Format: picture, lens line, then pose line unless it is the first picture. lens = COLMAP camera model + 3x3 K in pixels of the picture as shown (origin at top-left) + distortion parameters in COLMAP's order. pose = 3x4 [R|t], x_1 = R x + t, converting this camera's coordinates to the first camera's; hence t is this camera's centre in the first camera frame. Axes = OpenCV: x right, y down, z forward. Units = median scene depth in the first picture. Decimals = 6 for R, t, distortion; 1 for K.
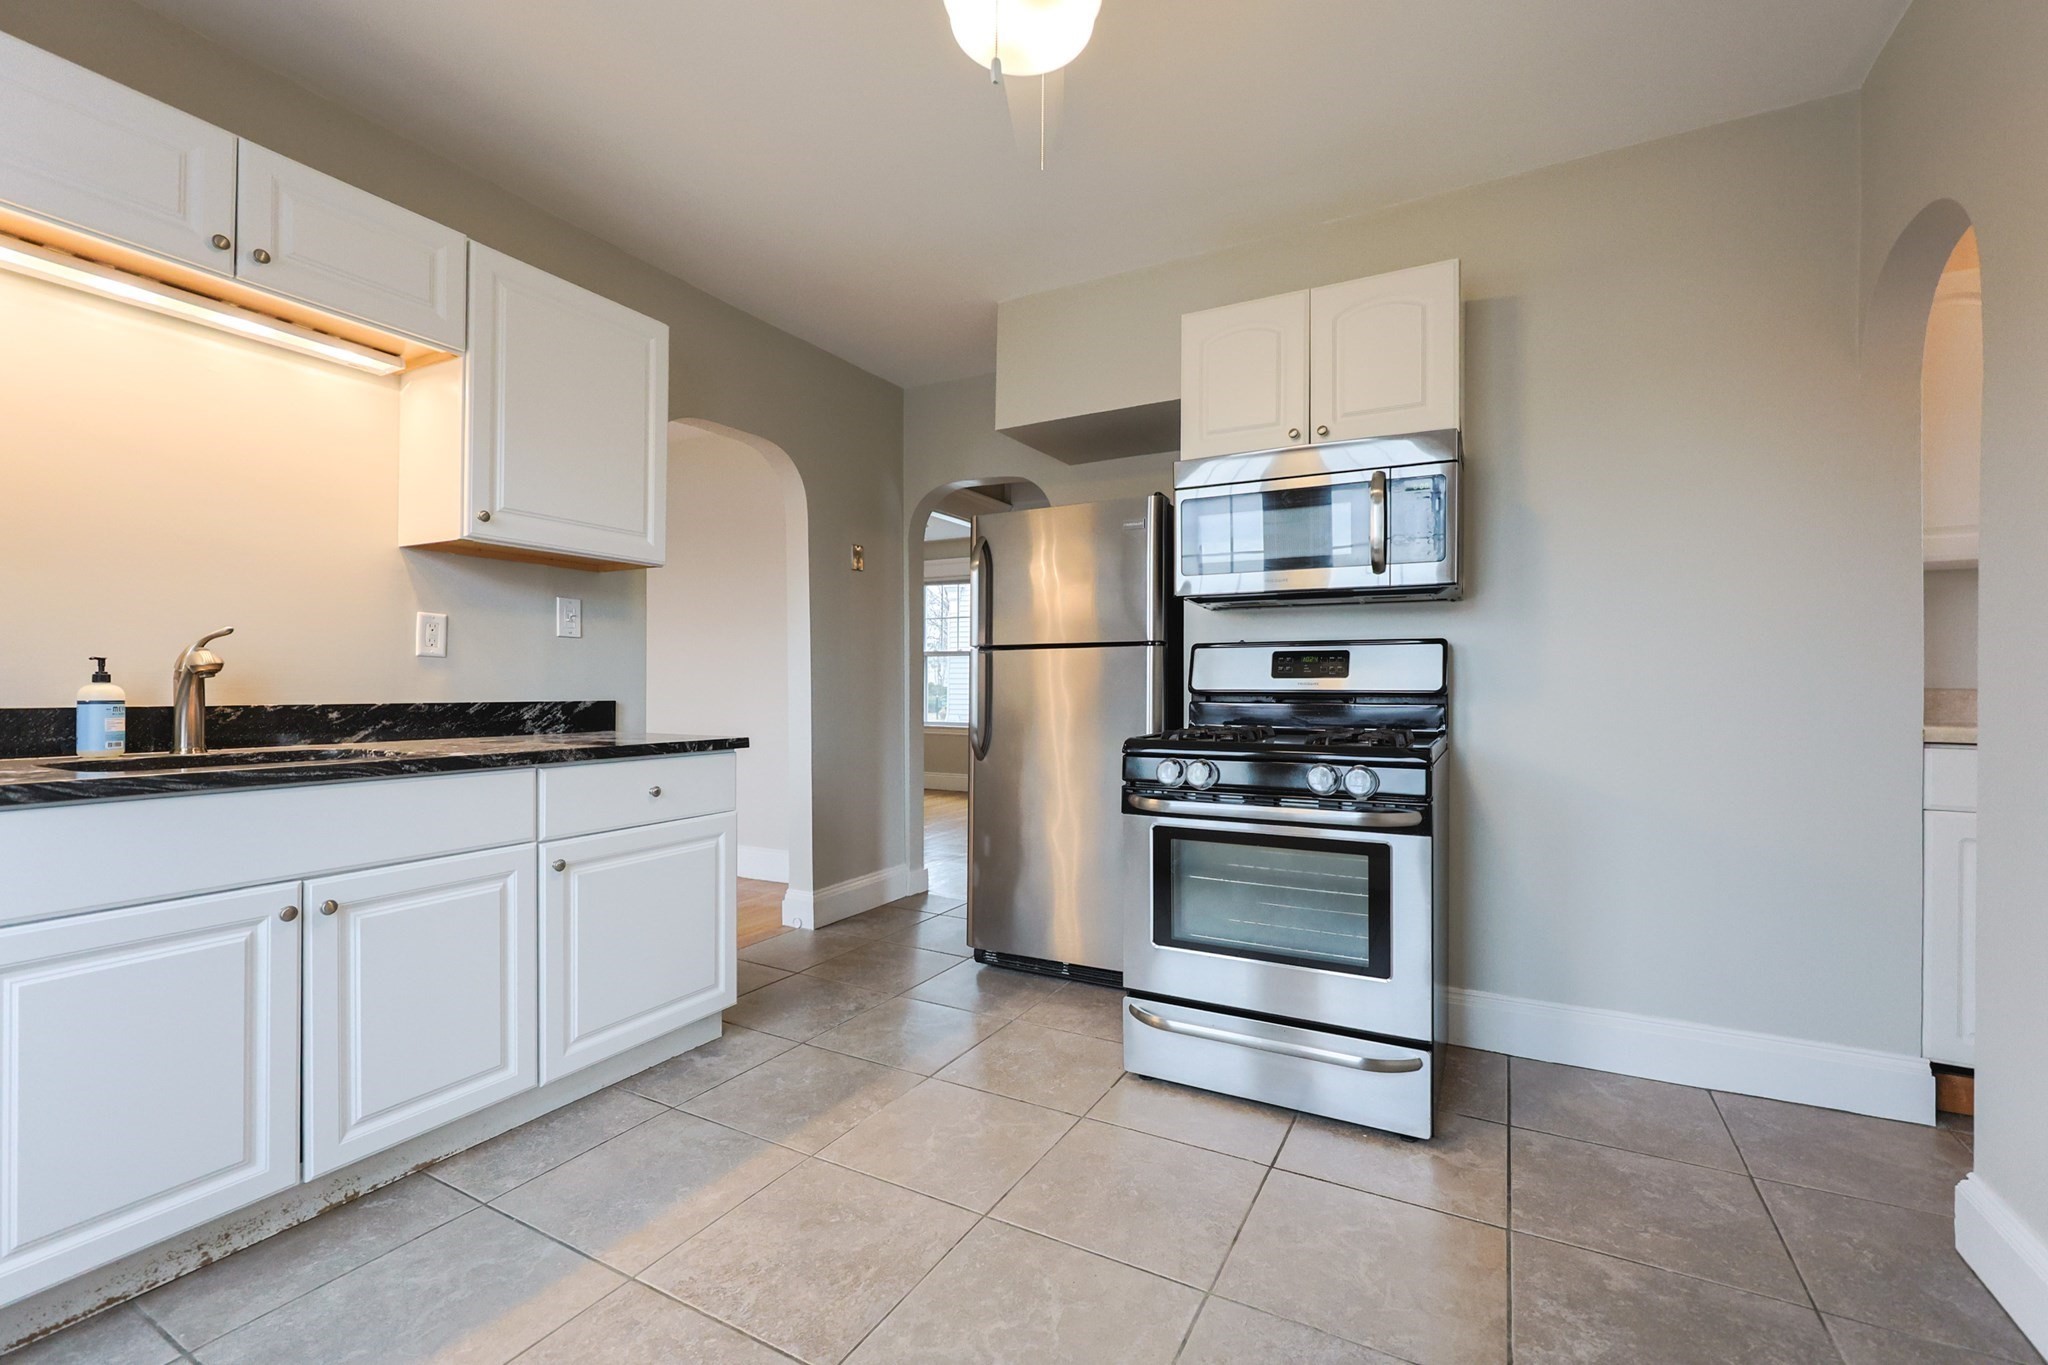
lens RADIAL K [[882.4, 0, 1033.9], [0, 882.4, 690.0], [0, 0, 1]] dist [-0.002212, -0.000228]
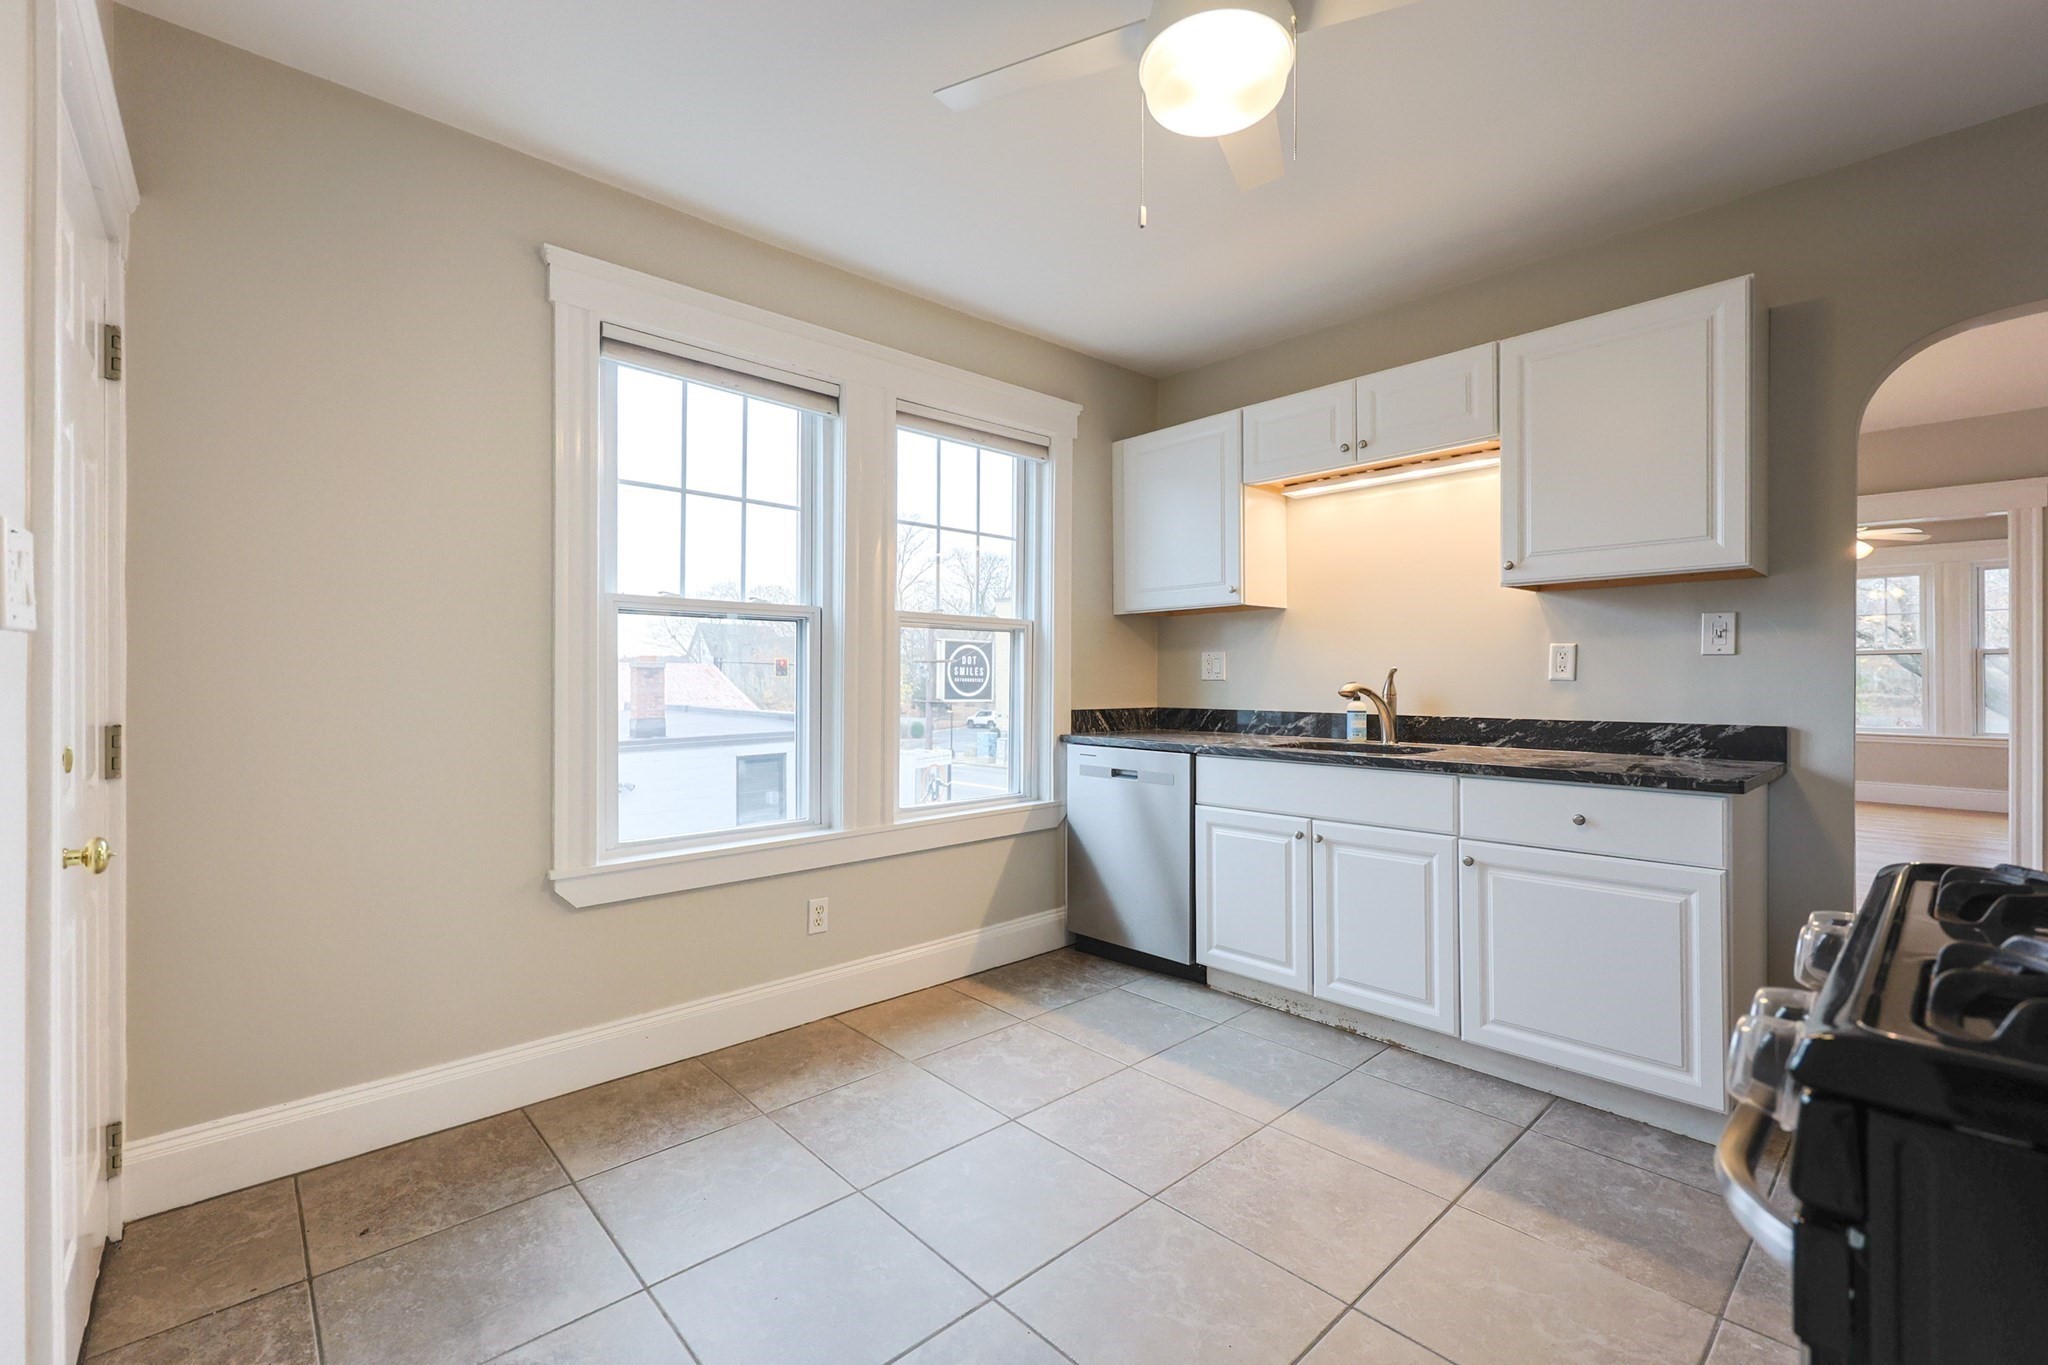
lens RADIAL K [[882.4, 0, 1033.9], [0, 882.4, 690.0], [0, 0, 1]] dist [-0.002212, -0.000228]
pose [[-0.332814, 0.008421, -0.942955, 0.729791], [-0.002808, 0.999947, 0.009921, -0.038457], [0.942988, 0.005949, -0.332772, 0.798930]]
